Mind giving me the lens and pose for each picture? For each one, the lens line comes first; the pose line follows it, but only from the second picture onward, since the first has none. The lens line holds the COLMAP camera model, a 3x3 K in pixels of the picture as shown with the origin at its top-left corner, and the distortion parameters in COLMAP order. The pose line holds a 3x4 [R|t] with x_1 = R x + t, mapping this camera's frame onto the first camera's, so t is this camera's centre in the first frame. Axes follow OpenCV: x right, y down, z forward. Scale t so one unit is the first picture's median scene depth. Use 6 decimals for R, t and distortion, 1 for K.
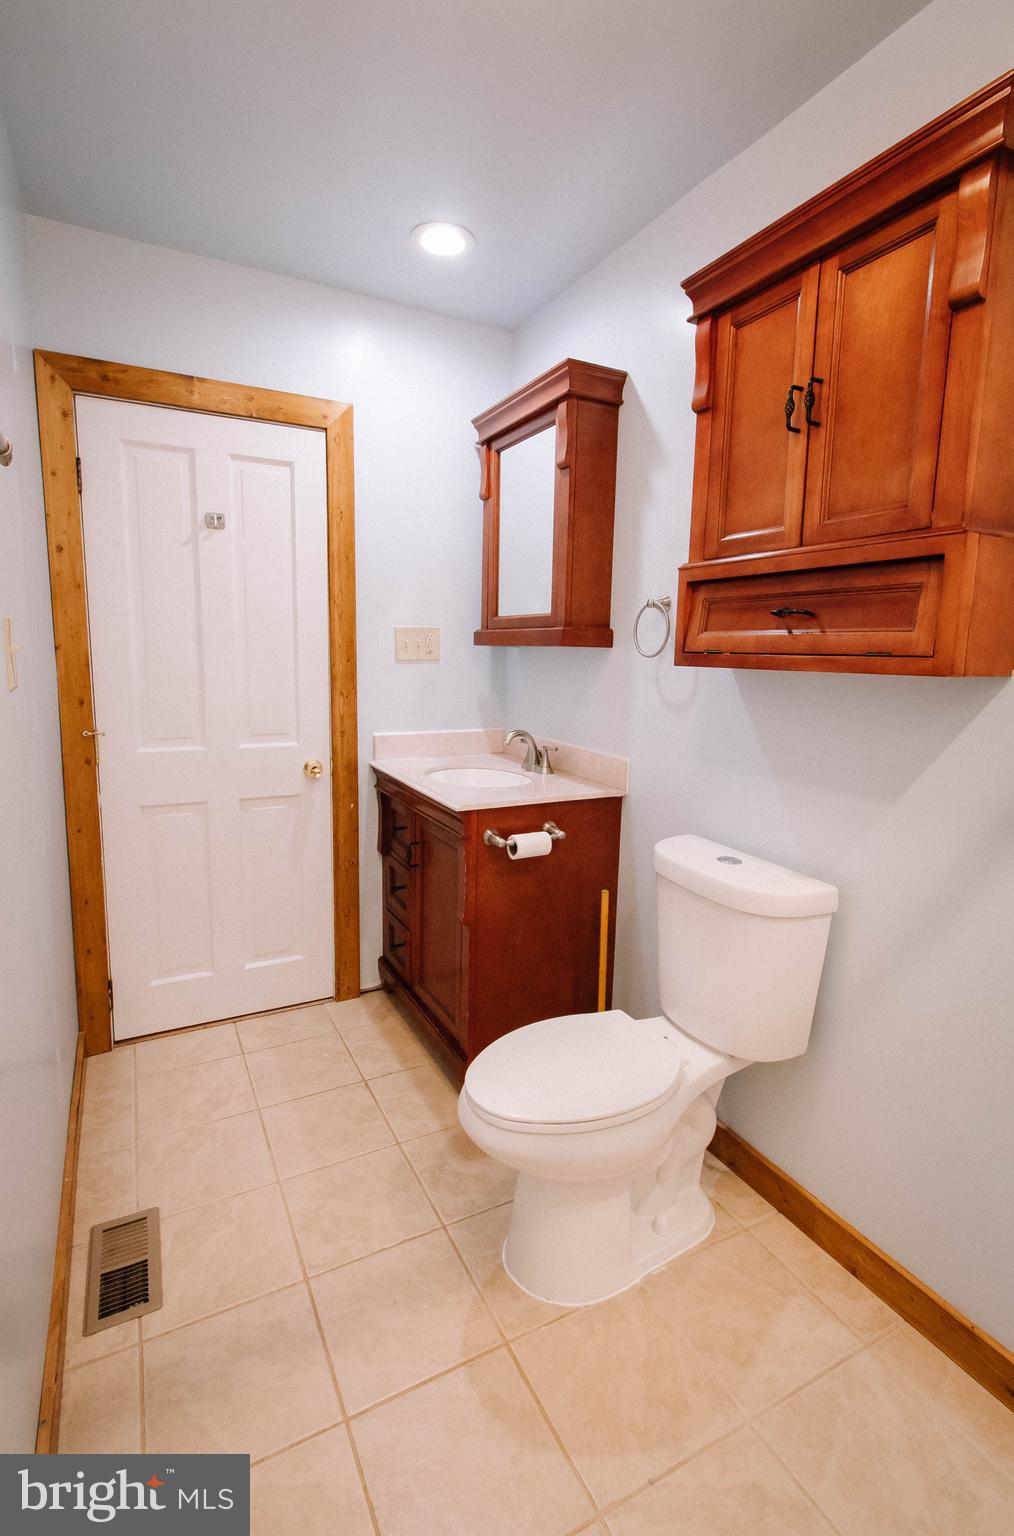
lens RADIAL K [[692.9, 0, 495.6], [0, 692.9, 764.6], [0, 0, 1]] dist [-0.001529, -0.000600]
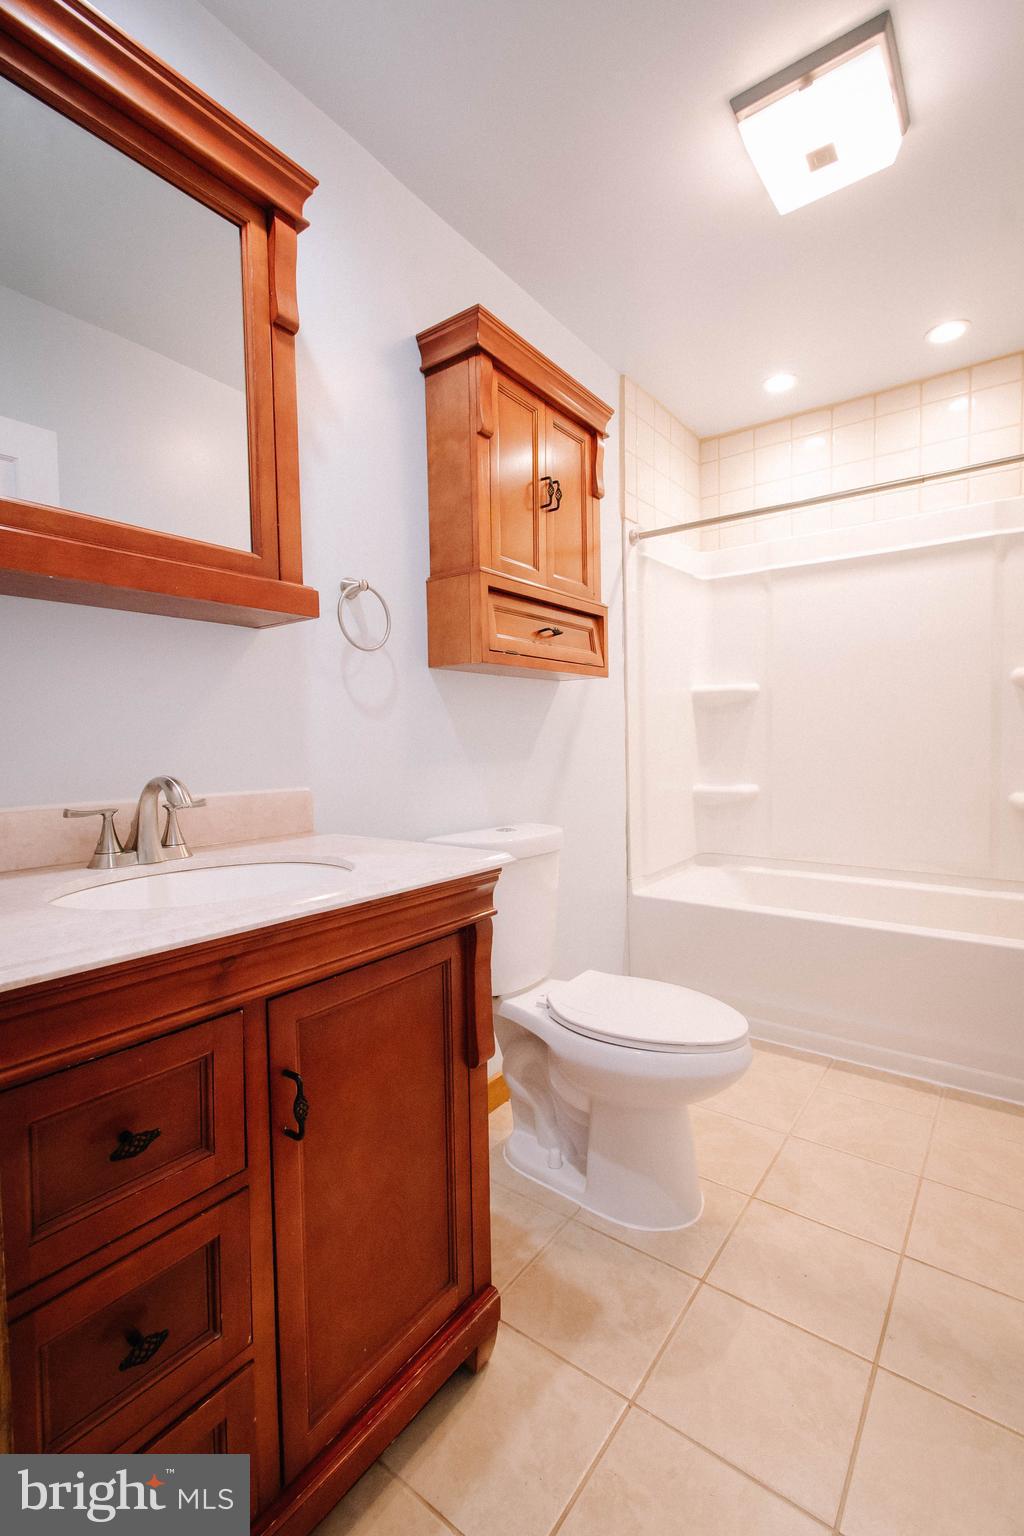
lens RADIAL K [[692.9, 0, 499.3], [0, 692.9, 762.9], [0, 0, 1]] dist [-0.001529, -0.000600]
pose [[-0.428515, -0.059182, 0.901594, -0.731482], [0.135738, 0.982311, 0.128995, -0.132675], [-0.893280, 0.177657, -0.412902, 1.501372]]
